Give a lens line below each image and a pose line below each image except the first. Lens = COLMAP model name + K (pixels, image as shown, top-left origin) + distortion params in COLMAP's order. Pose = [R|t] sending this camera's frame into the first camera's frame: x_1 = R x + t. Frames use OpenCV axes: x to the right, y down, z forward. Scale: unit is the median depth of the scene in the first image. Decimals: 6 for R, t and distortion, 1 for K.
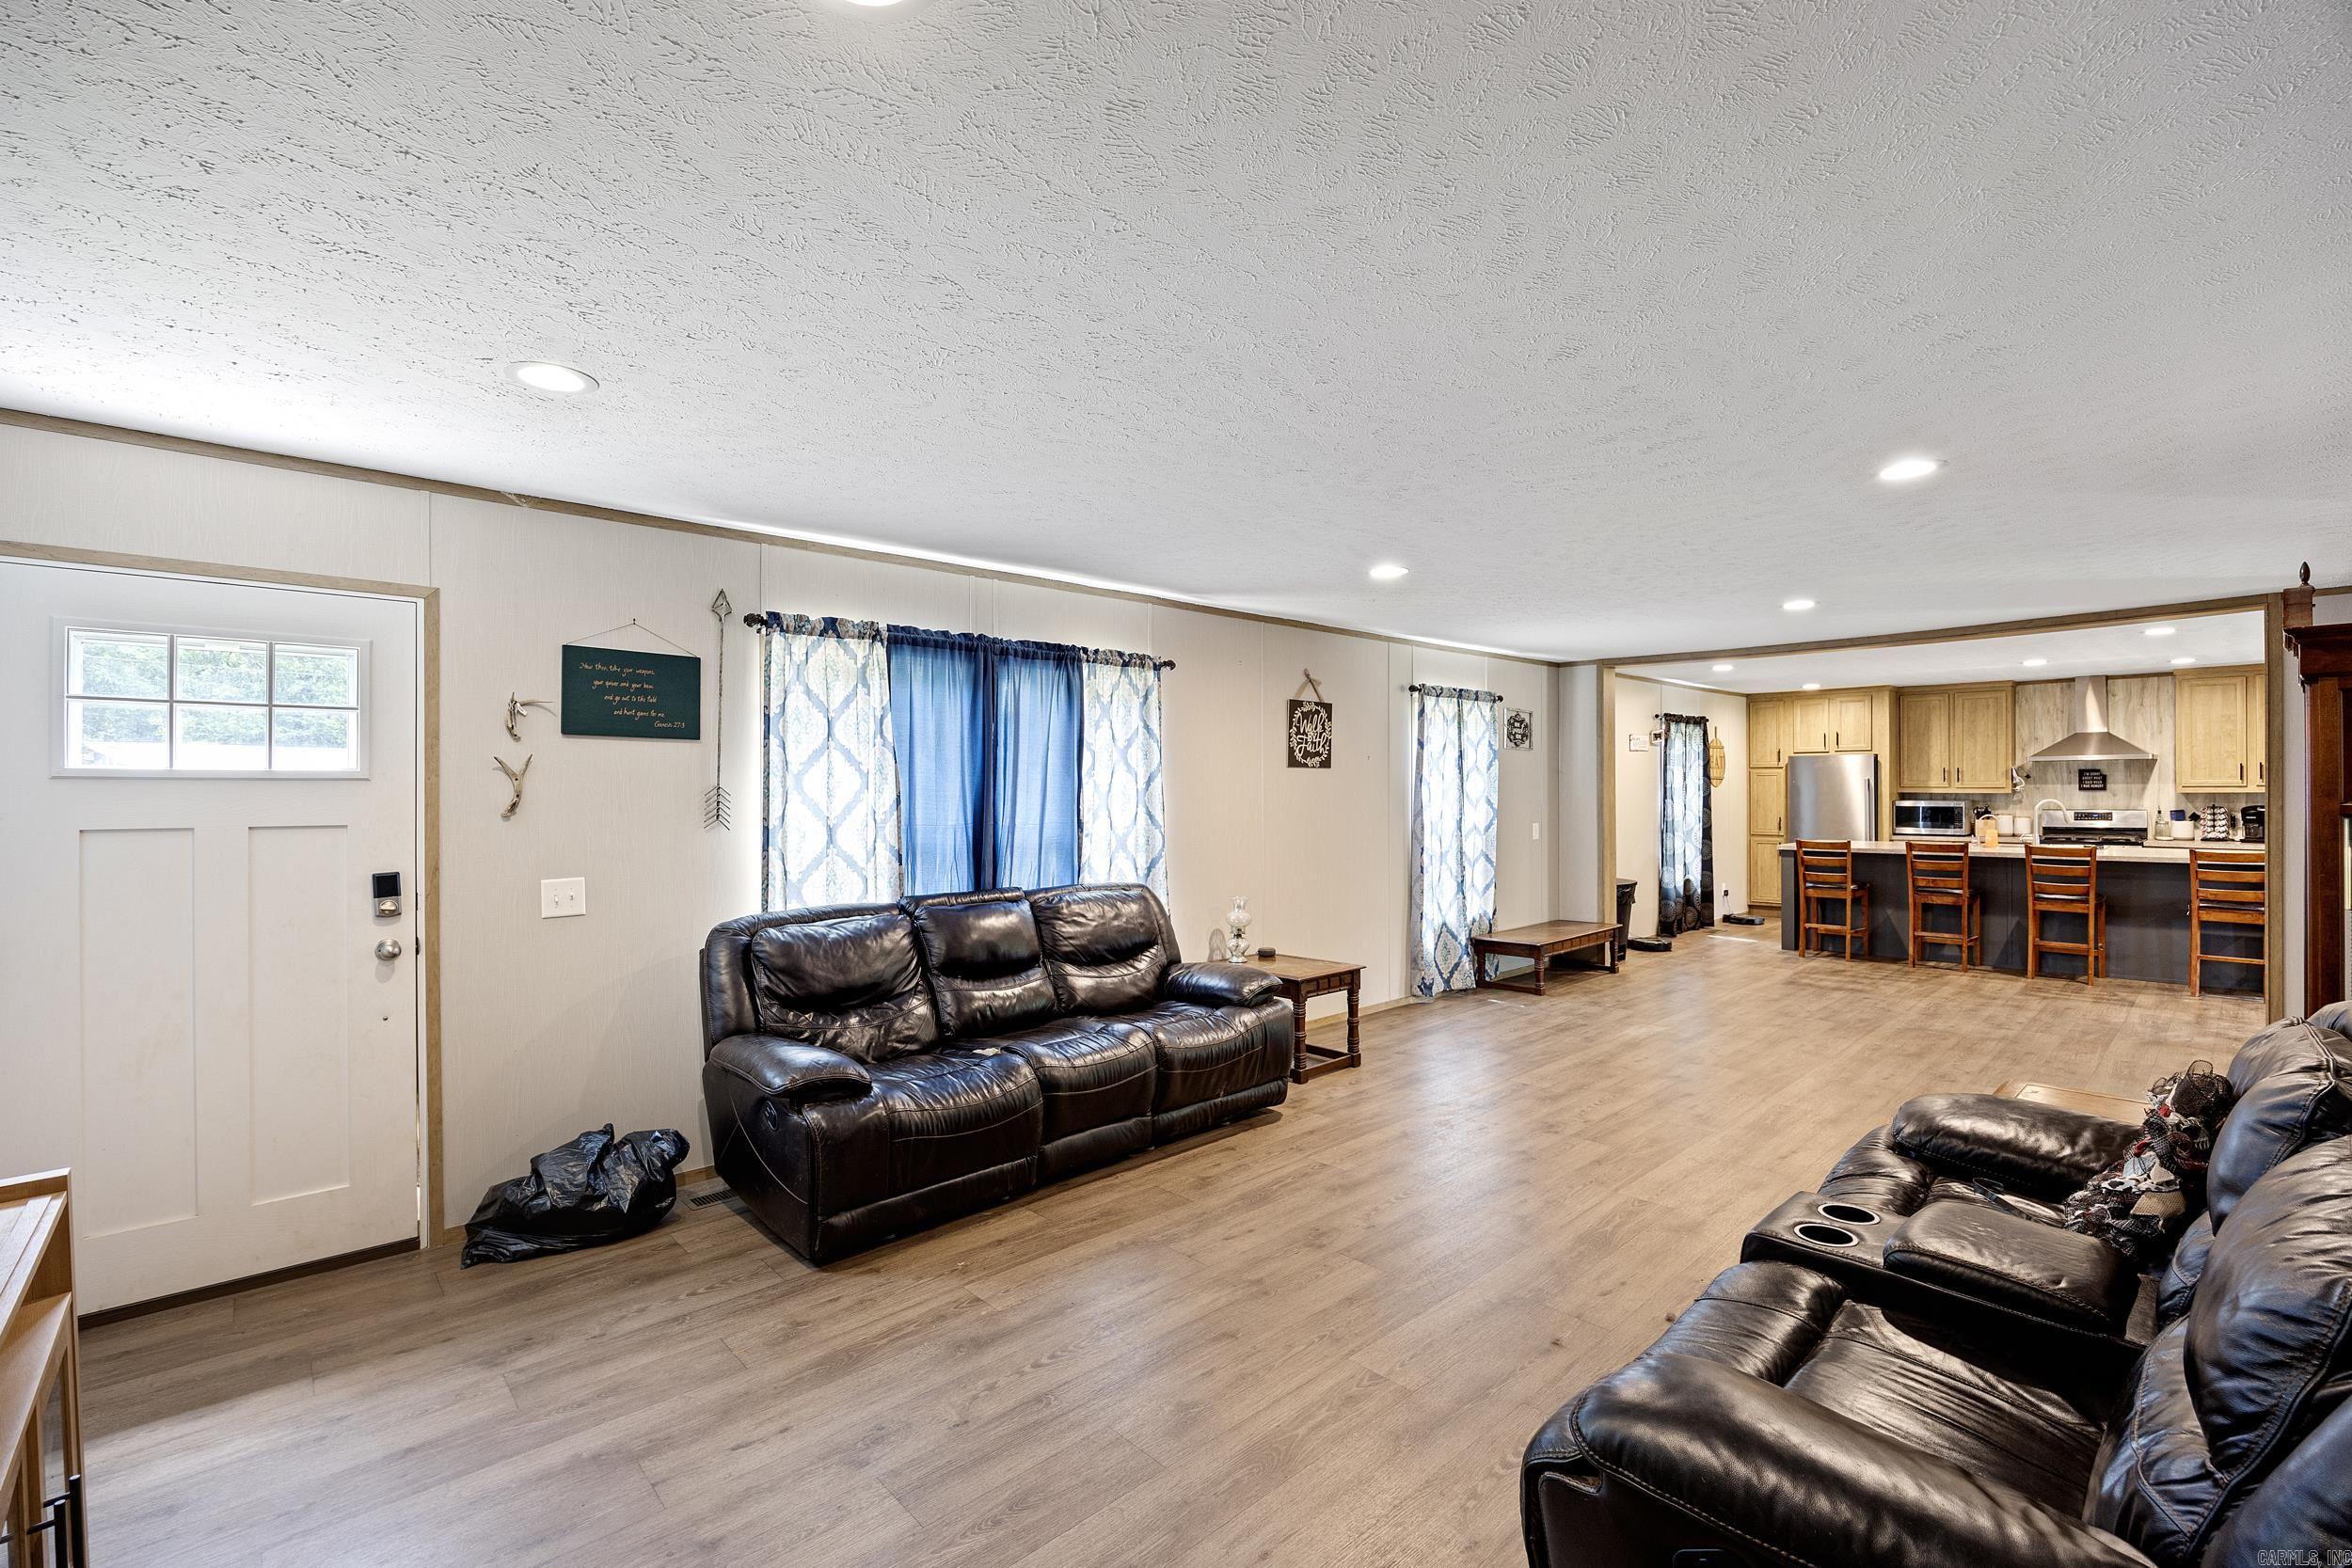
lens RADIAL K [[1027.4, 0, 1171.1], [0, 1027.4, 797.2], [0, 0, 1]] dist [-0.015316, 0.002707]
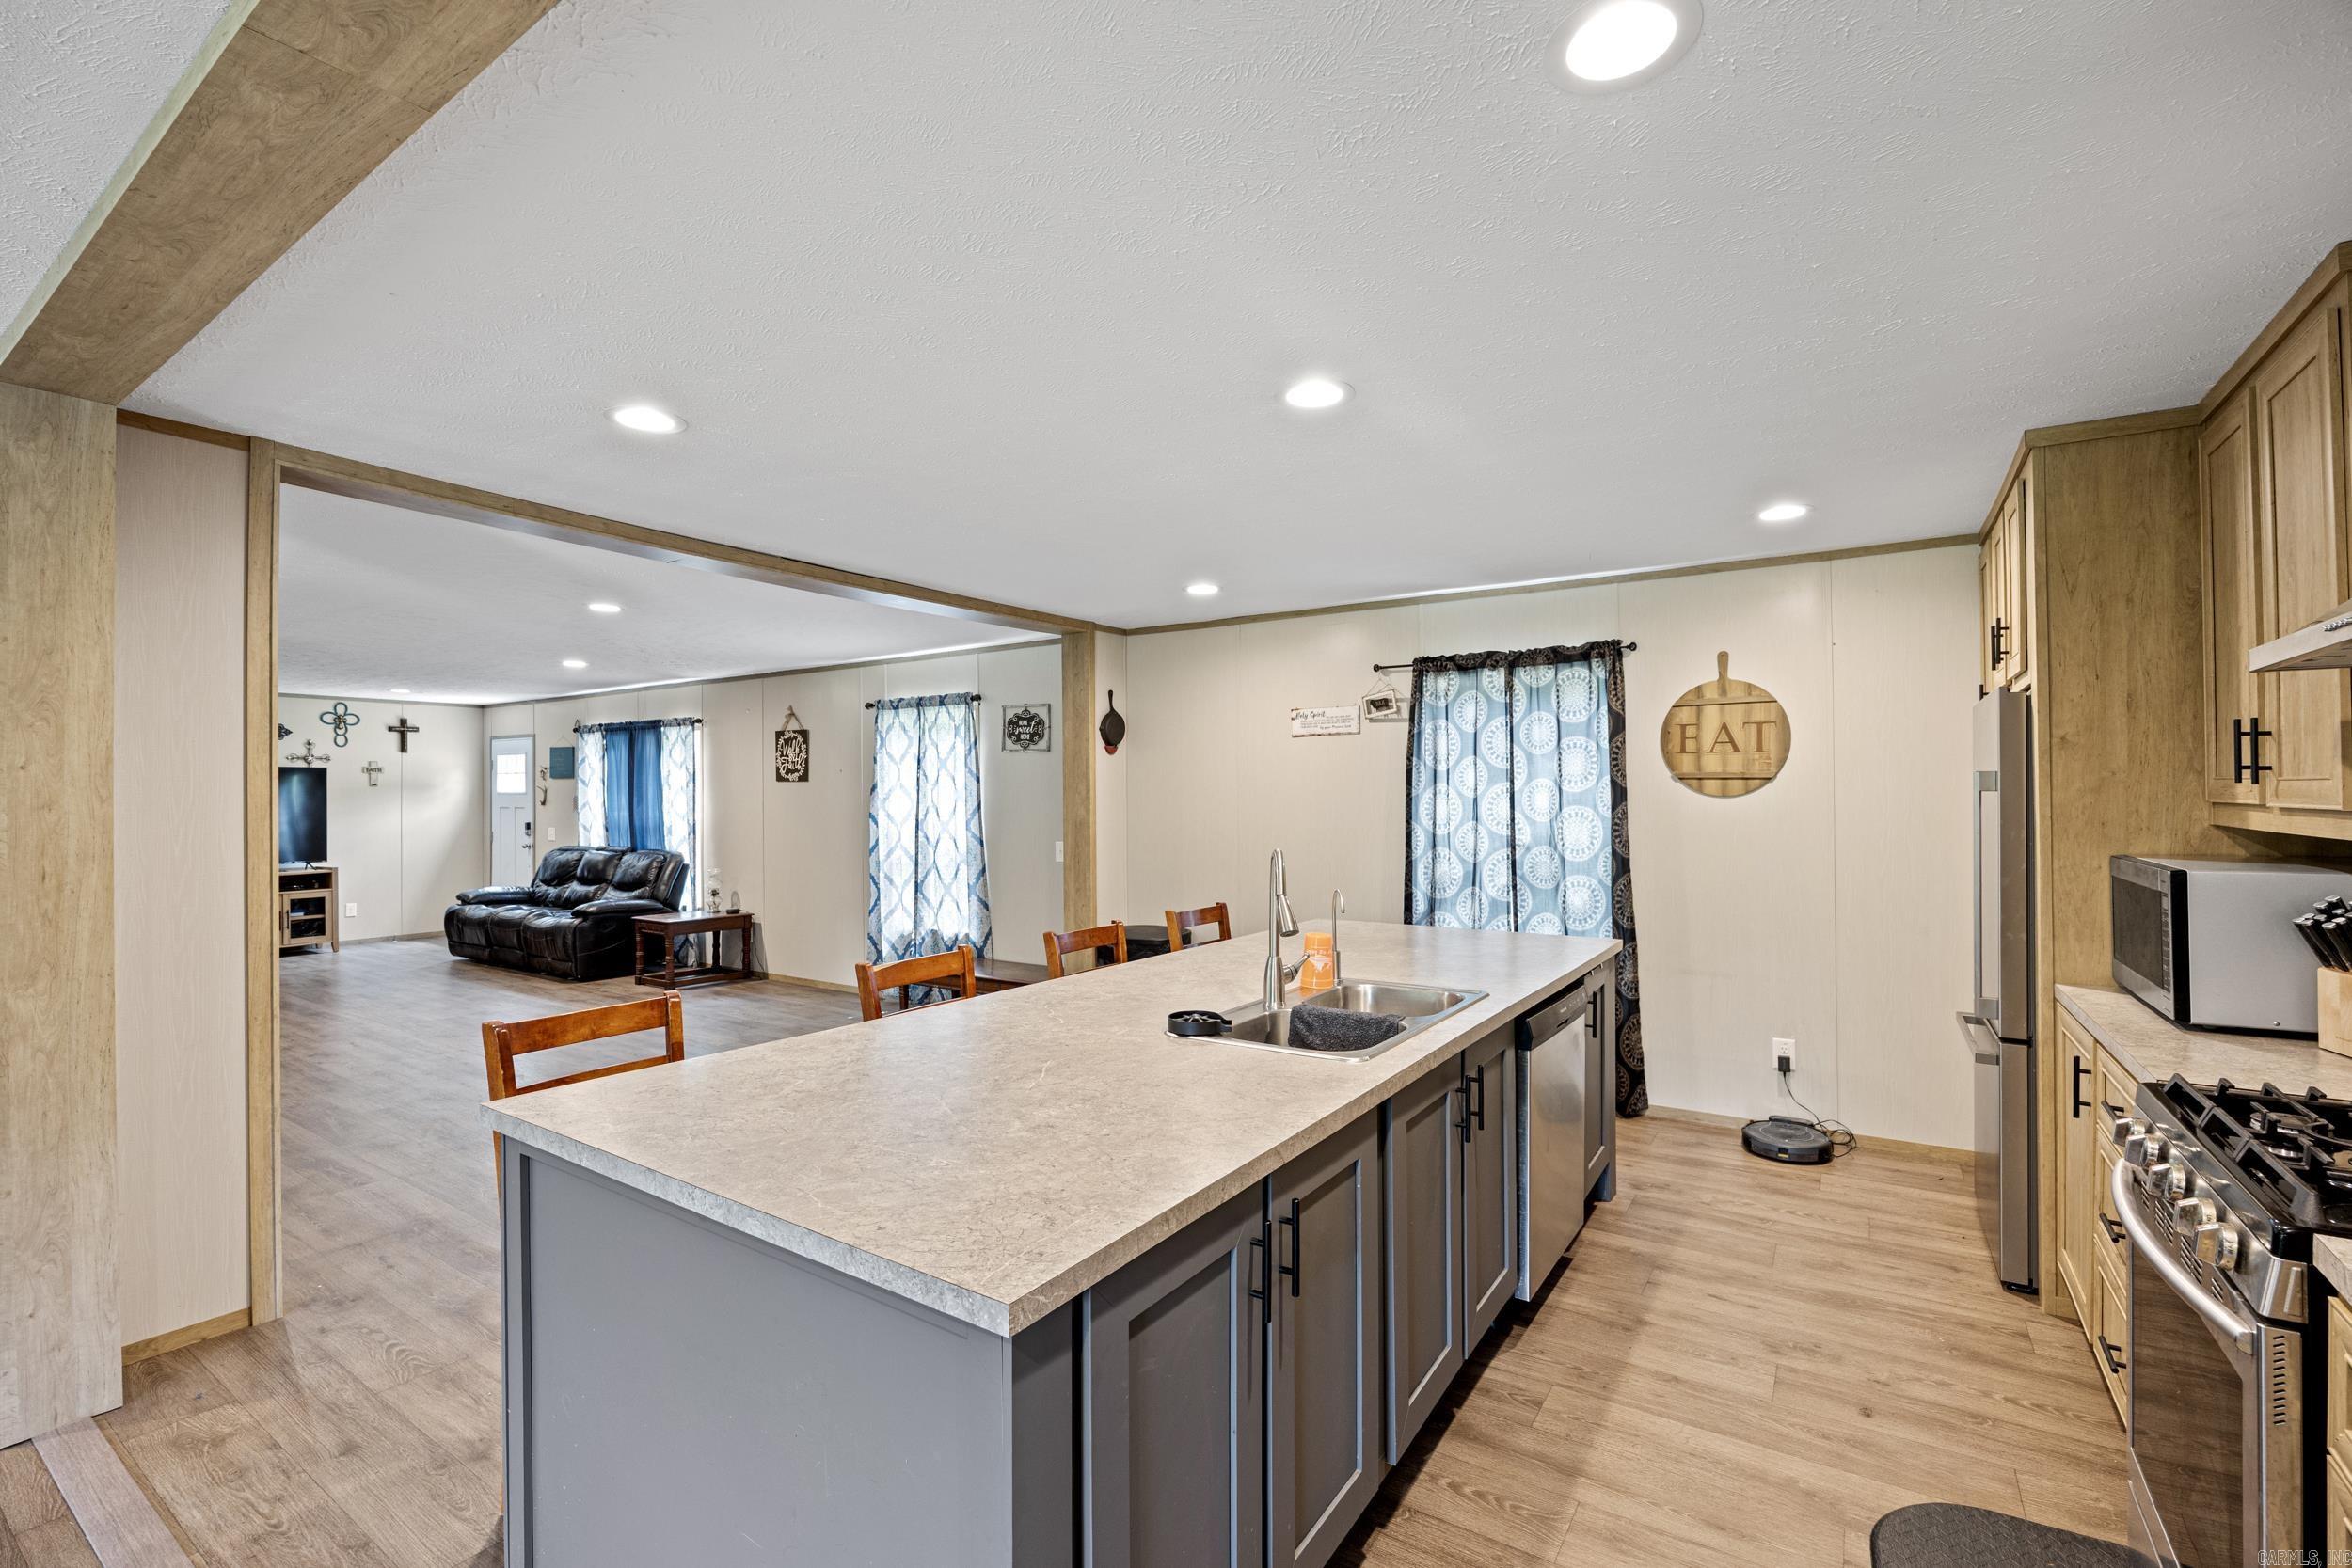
lens RADIAL K [[1027.4, 0, 1175.0], [0, 1027.4, 777.9], [0, 0, 1]] dist [-0.015316, 0.002707]
pose [[0.228233, -0.011189, -0.973542, 1.534304], [-0.006418, 0.999895, -0.012996, -0.020077], [0.973585, 0.009214, 0.228138, 1.200362]]
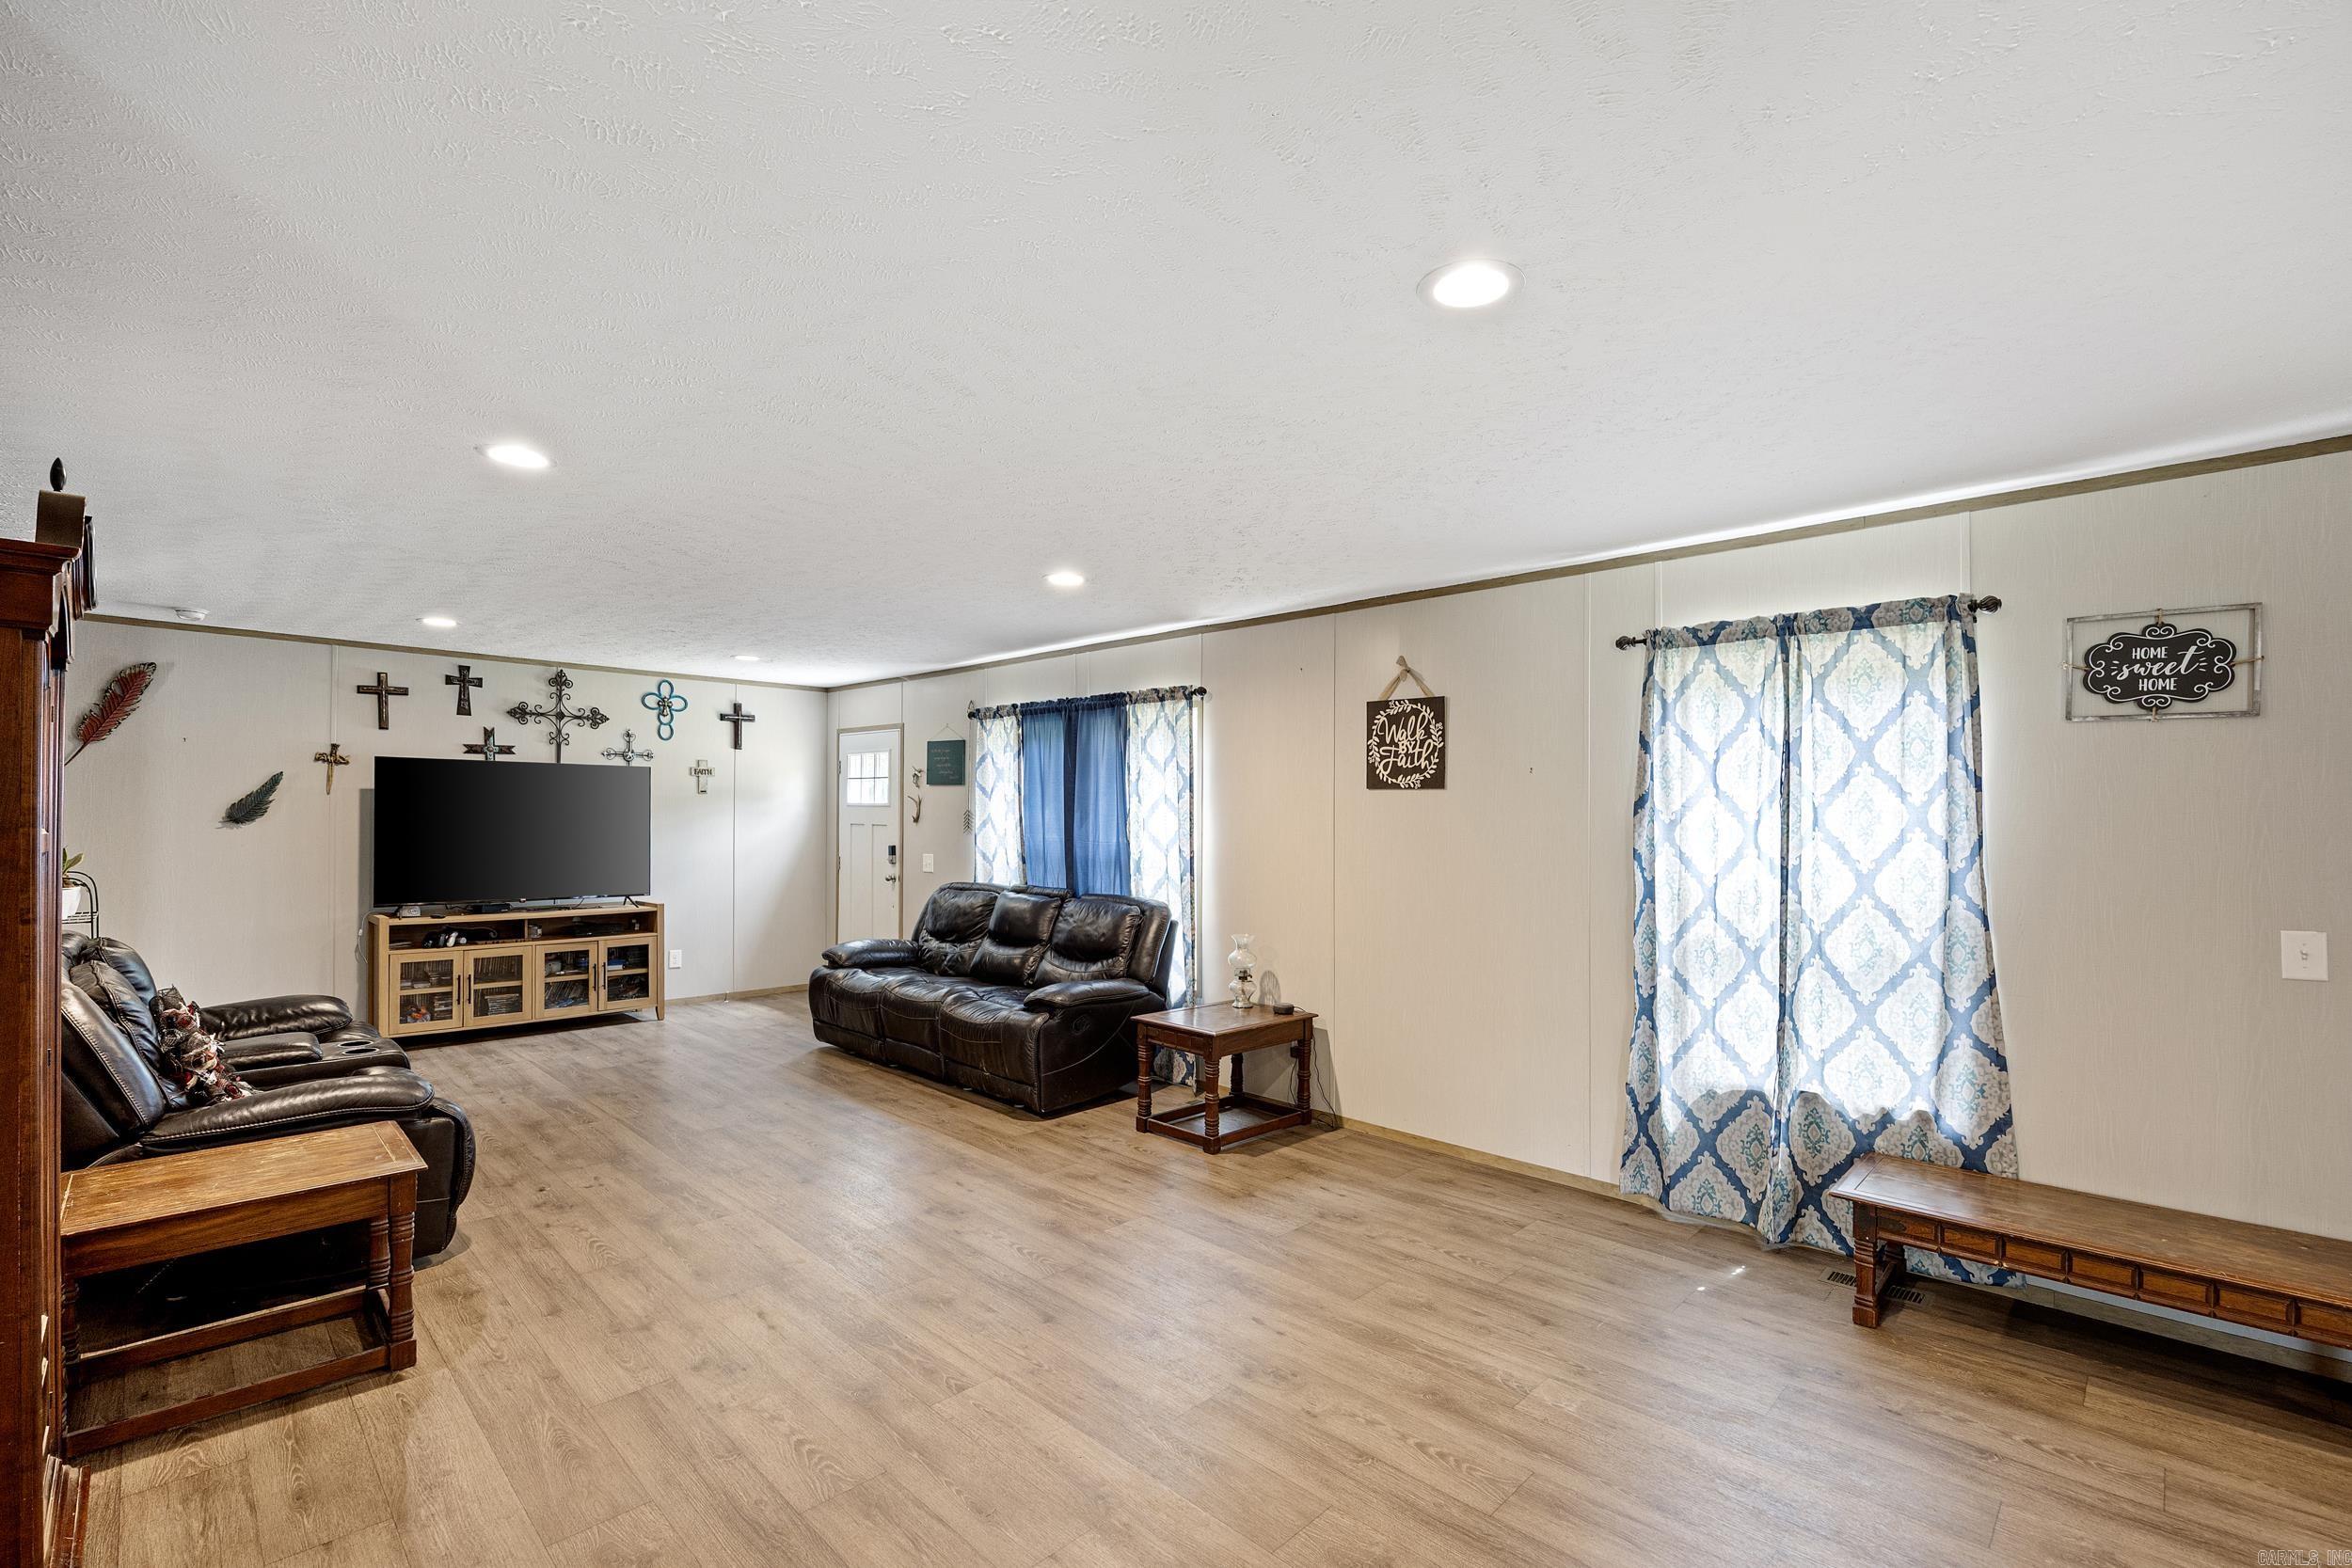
lens RADIAL K [[1027.4, 0, 1189.7], [0, 1027.4, 809.0], [0, 0, 1]] dist [-0.015316, 0.002707]
pose [[0.053020, 0.001737, -0.998592, 0.880227], [-0.017399, 0.999848, 0.000815, -0.012653], [0.998442, 0.017332, 0.053042, 0.824912]]
